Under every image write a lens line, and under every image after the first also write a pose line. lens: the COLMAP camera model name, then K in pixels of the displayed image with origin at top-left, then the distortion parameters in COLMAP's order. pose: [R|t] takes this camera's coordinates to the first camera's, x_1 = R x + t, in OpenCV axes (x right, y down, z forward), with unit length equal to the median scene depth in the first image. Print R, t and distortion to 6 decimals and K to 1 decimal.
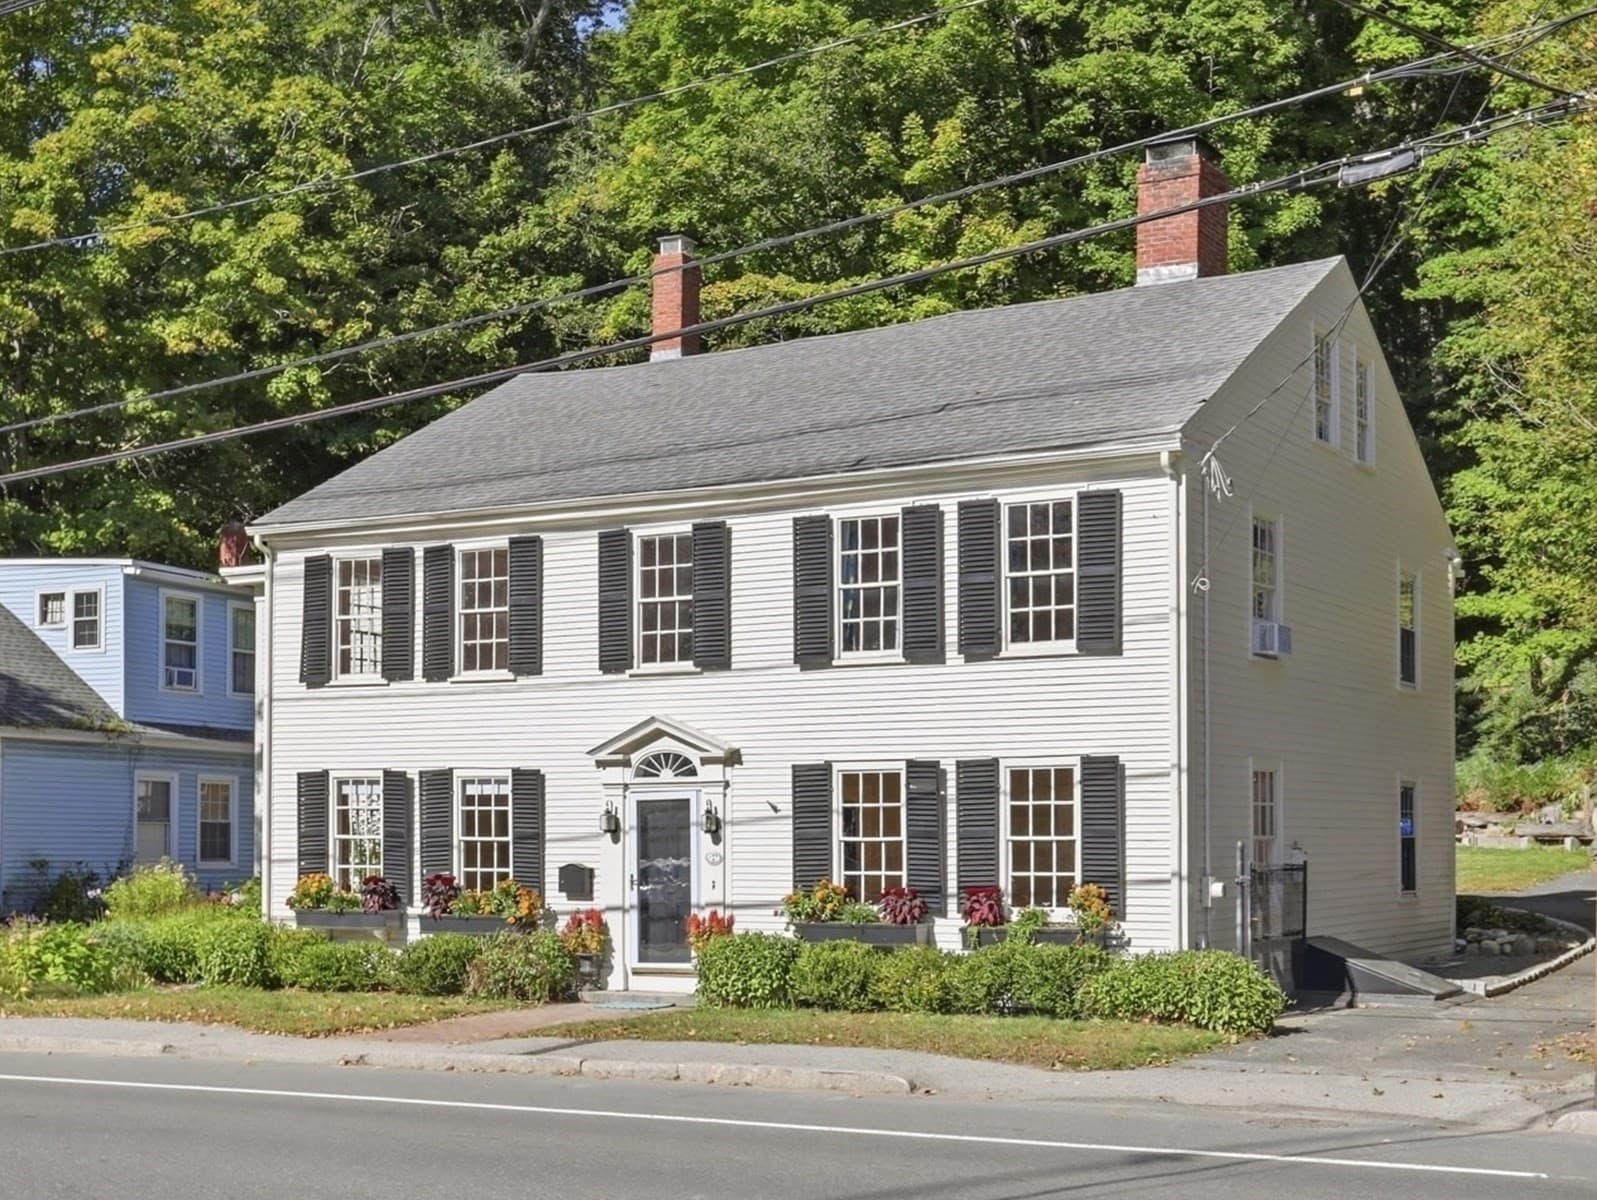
lens RADIAL K [[2181.6, 0, 798.5], [0, 2181.6, 600.0], [0, 0, 1]] dist [0.016999, 0.011914]
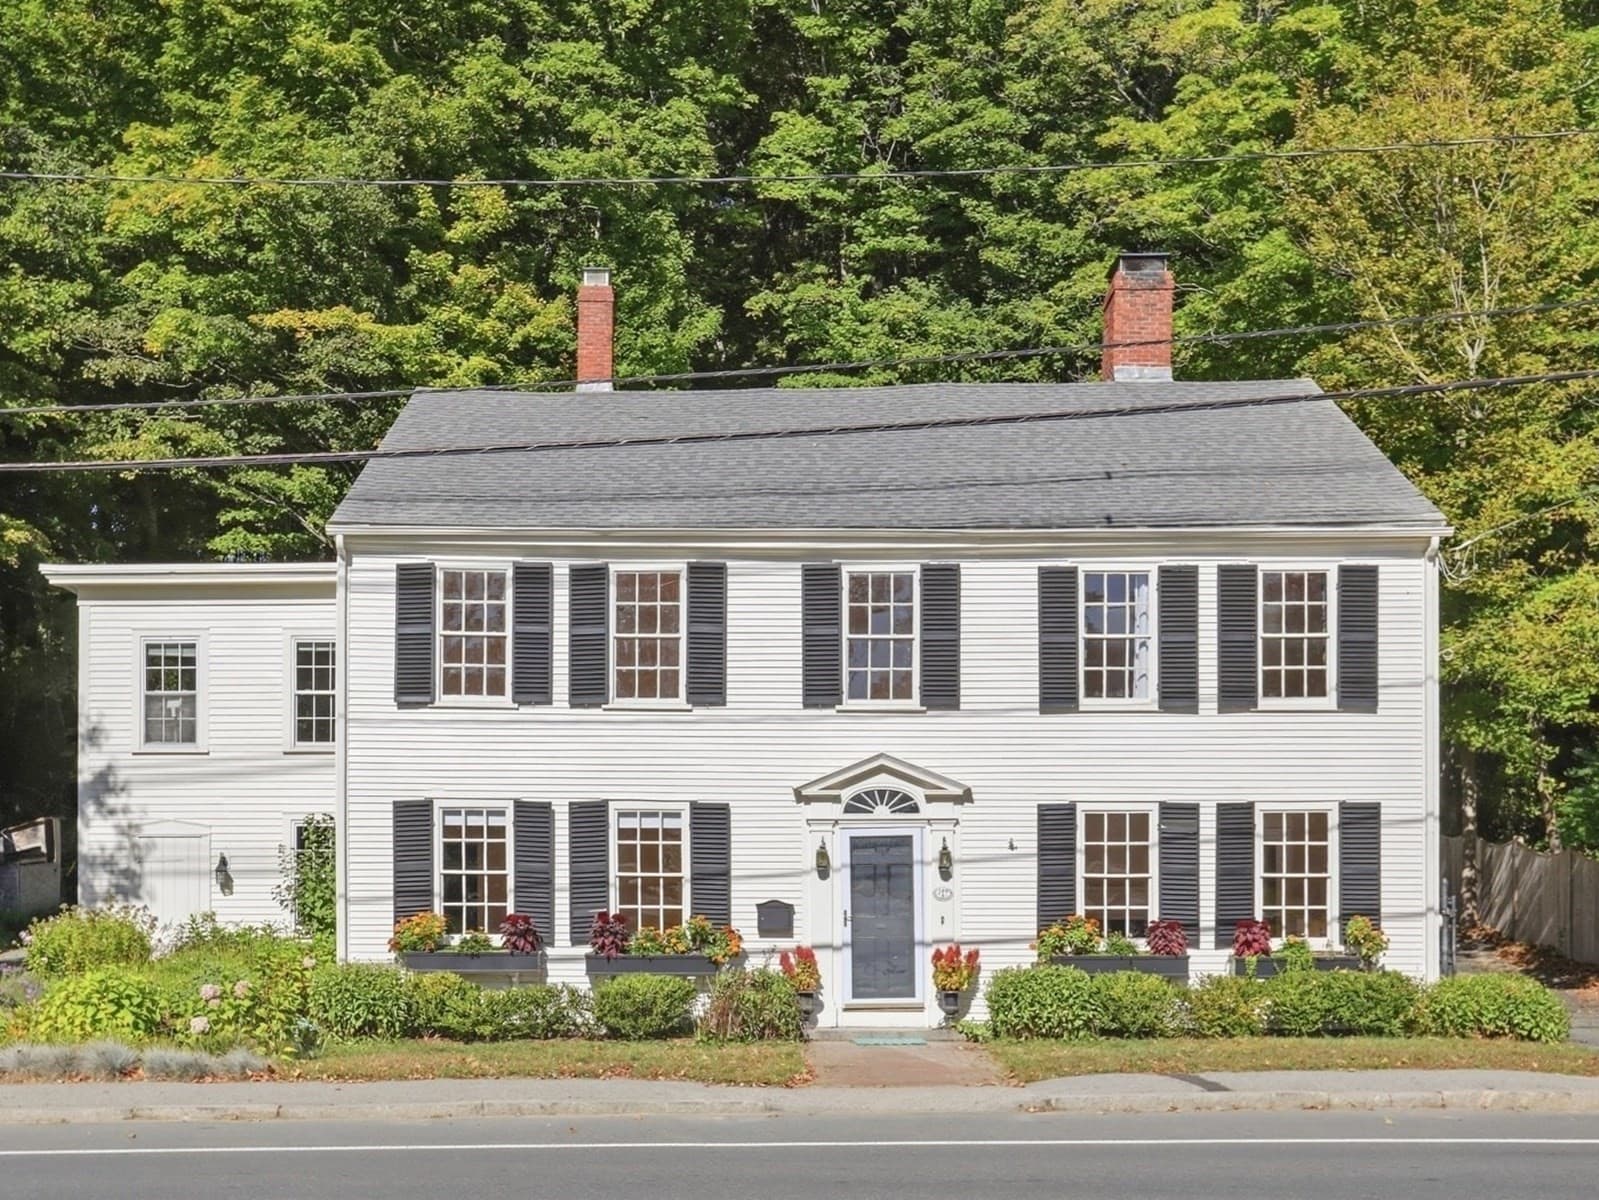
lens RADIAL K [[1949.9, 0, 747.2], [0, 1949.9, 688.2], [0, 0, 1]] dist [0.019209, -0.019772]
pose [[0.868937, 0.048436, 0.492547, -0.561284], [-0.055243, 0.998473, -0.000729, 0.027591], [-0.491830, -0.026576, 0.870286, 0.250267]]
